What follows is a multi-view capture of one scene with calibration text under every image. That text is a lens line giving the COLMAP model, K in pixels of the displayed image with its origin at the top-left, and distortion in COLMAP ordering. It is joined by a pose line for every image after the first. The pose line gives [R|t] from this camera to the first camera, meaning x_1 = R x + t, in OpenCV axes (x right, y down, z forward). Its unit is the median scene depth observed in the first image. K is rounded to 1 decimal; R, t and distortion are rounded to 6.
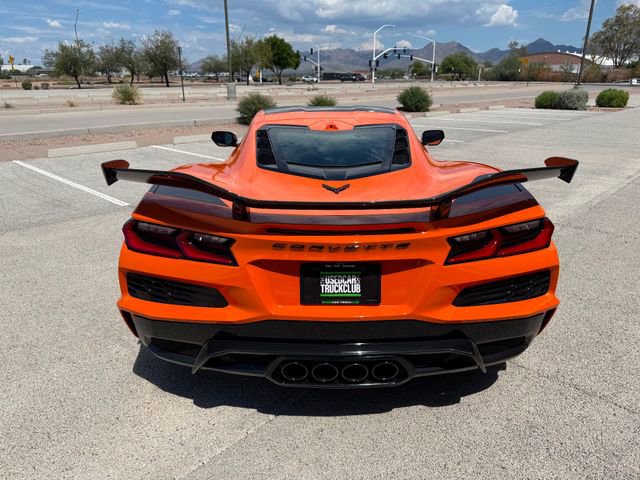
lens RADIAL K [[457.7, 0, 317.5], [0, 457.7, 241.4], [0, 0, 1]] dist [0.010733, -0.024761]
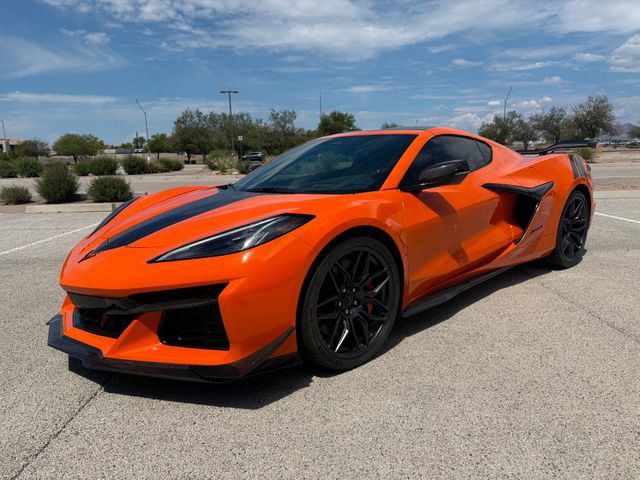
lens RADIAL K [[457.7, 0, 324.8], [0, 457.7, 244.2], [0, 0, 1]] dist [0.010733, -0.024761]
pose [[0.708681, 0.118254, -0.695549, -0.814183], [-0.212411, 0.975874, -0.050507, 0.349611], [0.672795, 0.183535, 0.716702, -0.501441]]
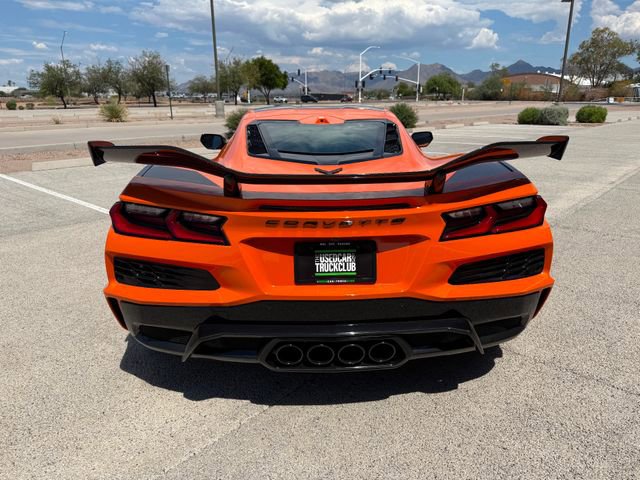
lens RADIAL K [[457.7, 0, 323.5], [0, 457.7, 241.7], [0, 0, 1]] dist [0.010733, -0.024761]
pose [[0.999256, -0.013674, 0.036050, -0.006549], [0.015122, 0.999077, -0.040205, 0.059560], [-0.035467, 0.040720, 0.998541, 0.013751]]
